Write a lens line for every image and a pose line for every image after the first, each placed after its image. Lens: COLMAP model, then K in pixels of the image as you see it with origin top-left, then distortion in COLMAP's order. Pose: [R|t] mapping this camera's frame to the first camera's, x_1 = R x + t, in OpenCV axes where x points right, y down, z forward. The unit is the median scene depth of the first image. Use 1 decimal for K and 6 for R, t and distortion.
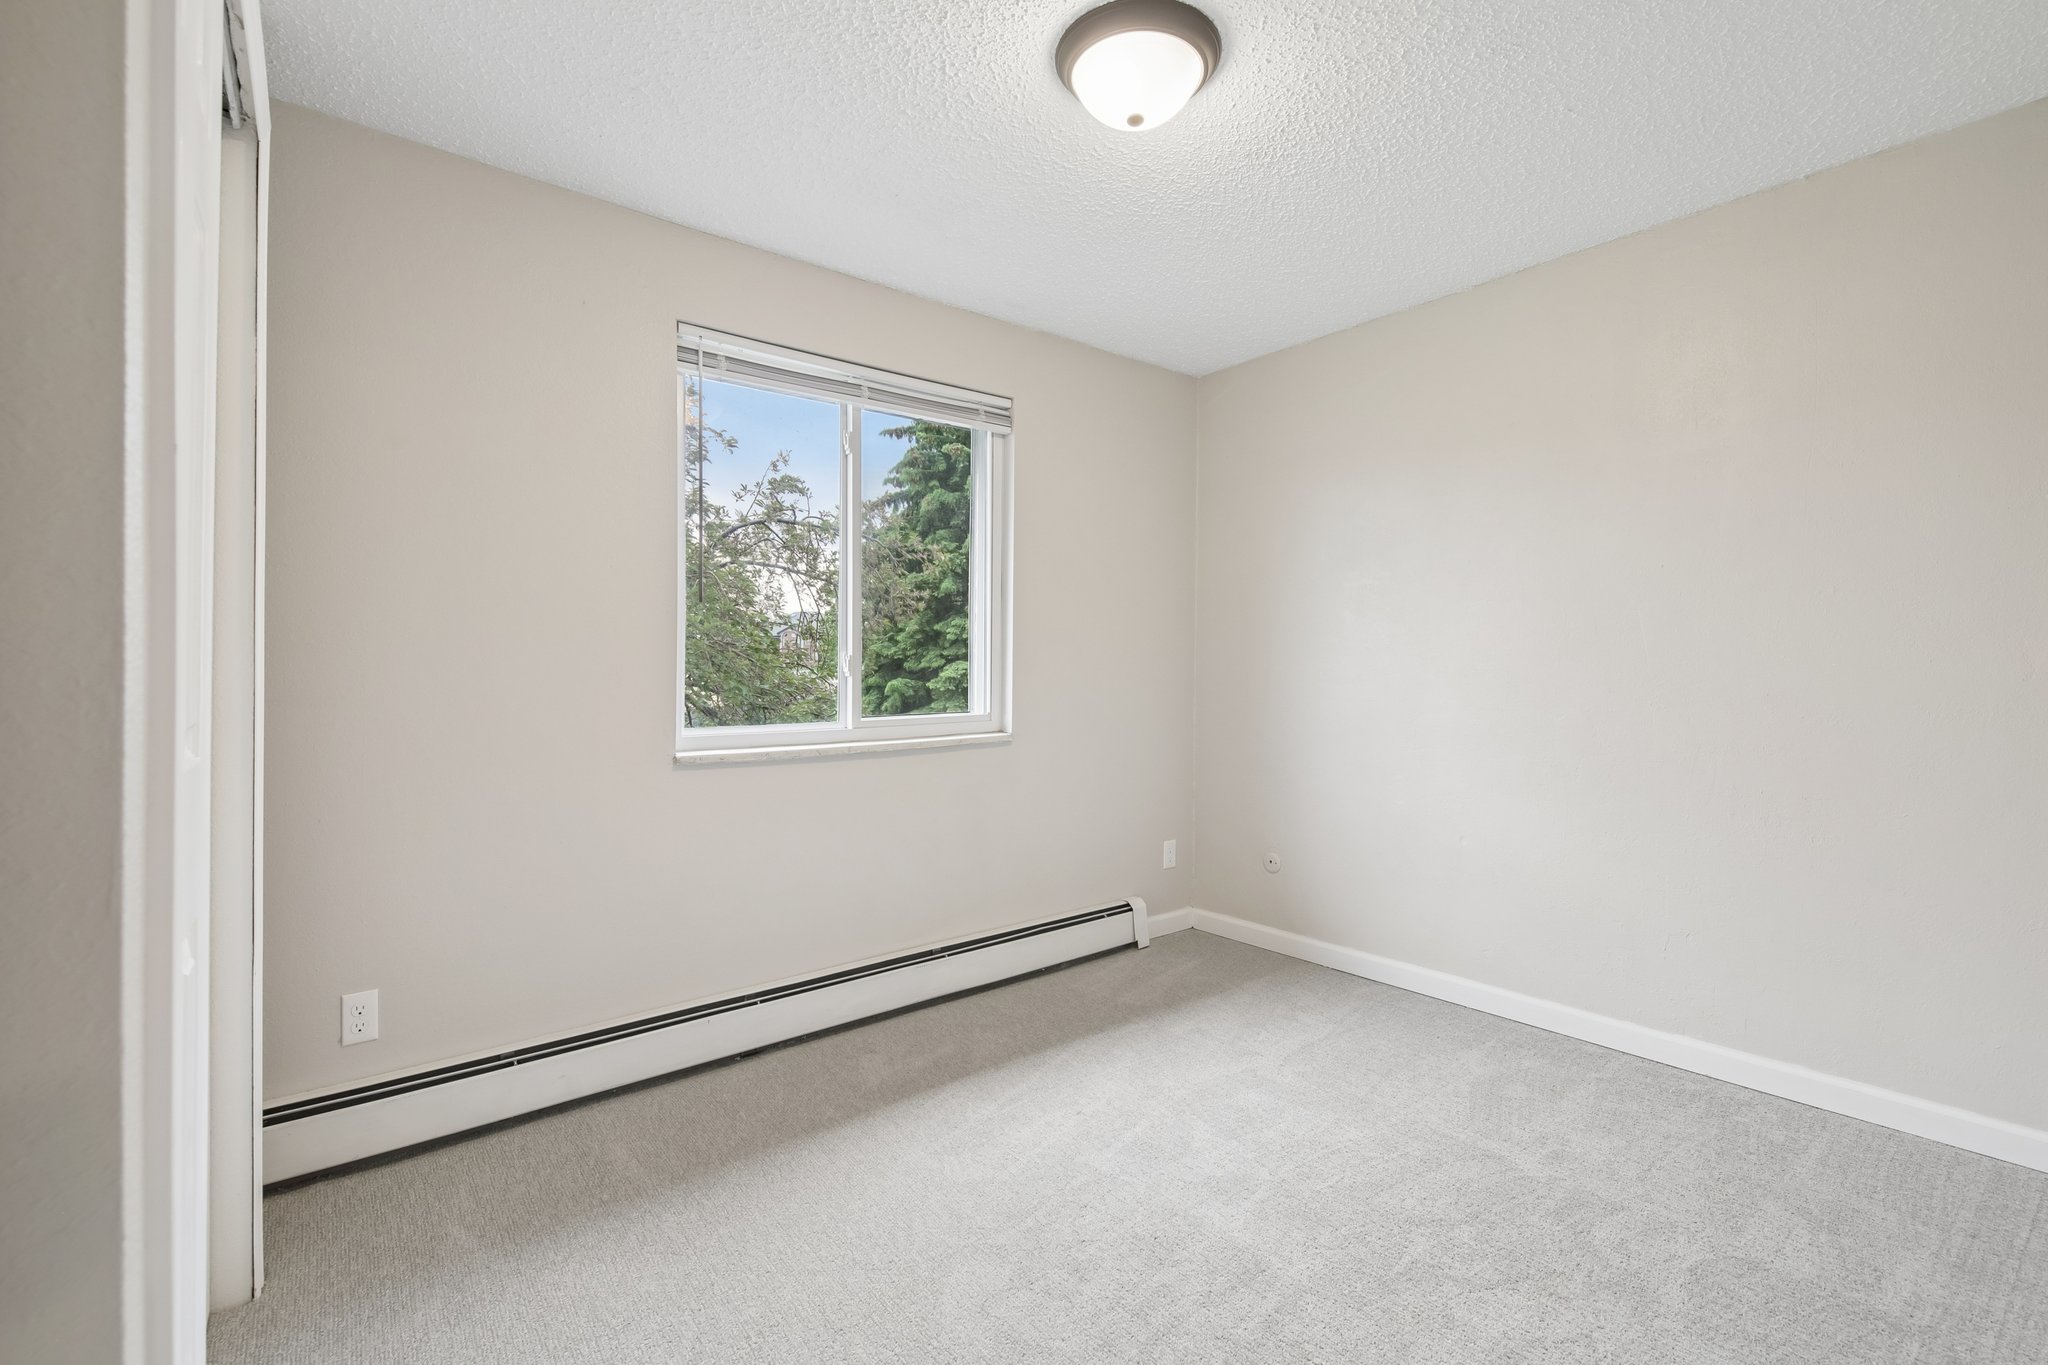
lens RADIAL K [[881.4, 0, 1036.0], [0, 881.4, 685.2], [0, 0, 1]] dist [0.005121, -0.007135]
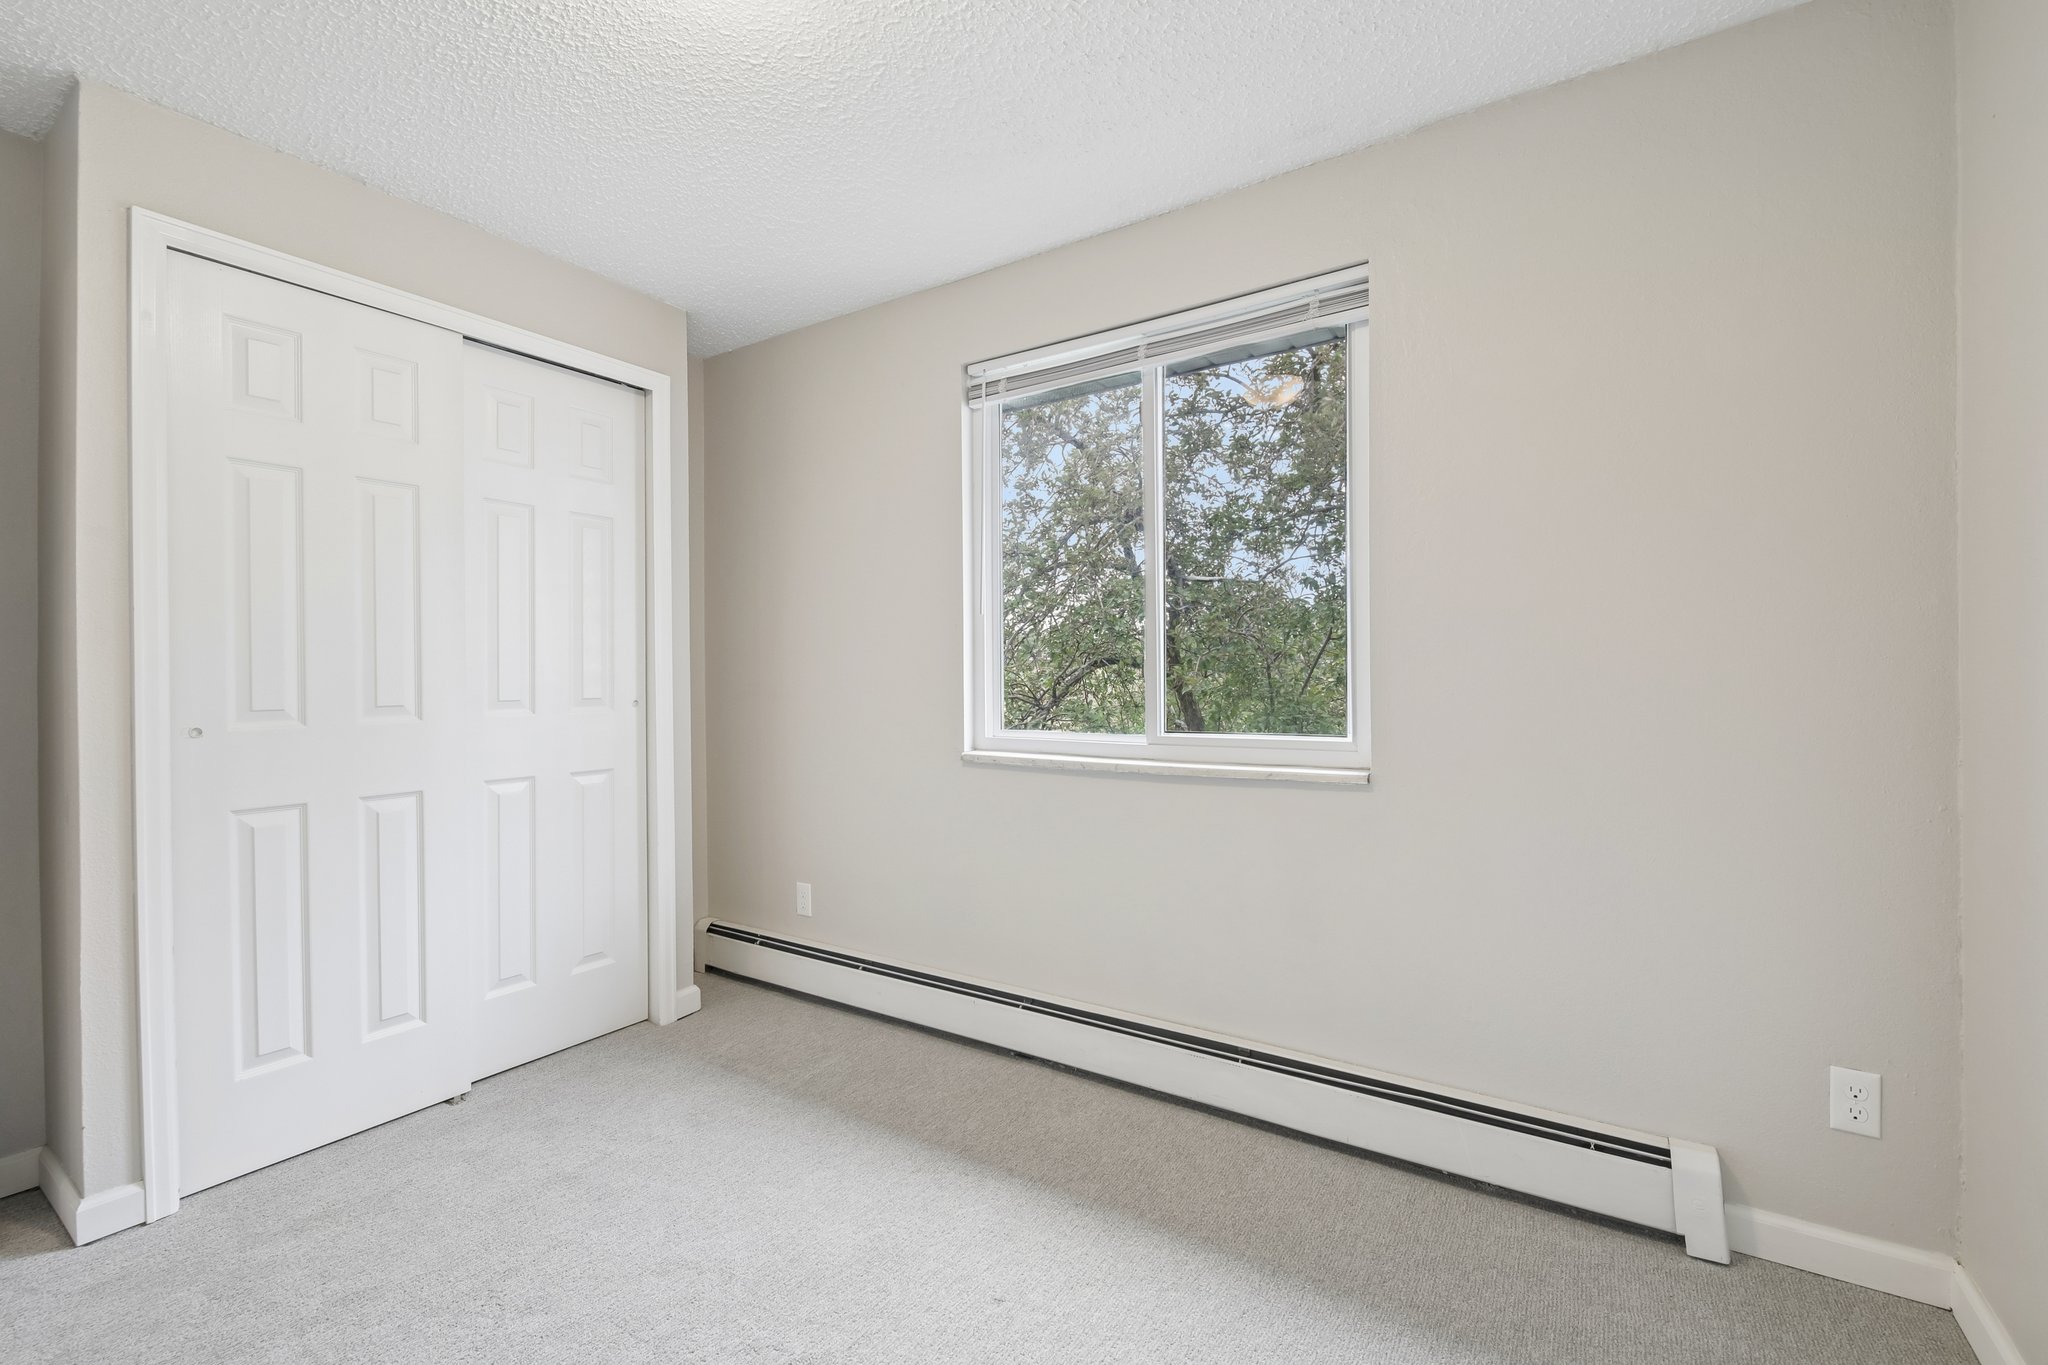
lens RADIAL K [[881.4, 0, 1030.4], [0, 881.4, 673.4], [0, 0, 1]] dist [0.005121, -0.007135]
pose [[0.295846, 0.002659, -0.955232, 0.585458], [-0.010171, 0.999948, -0.000367, -0.019086], [0.955182, 0.009824, 0.295858, 0.638596]]
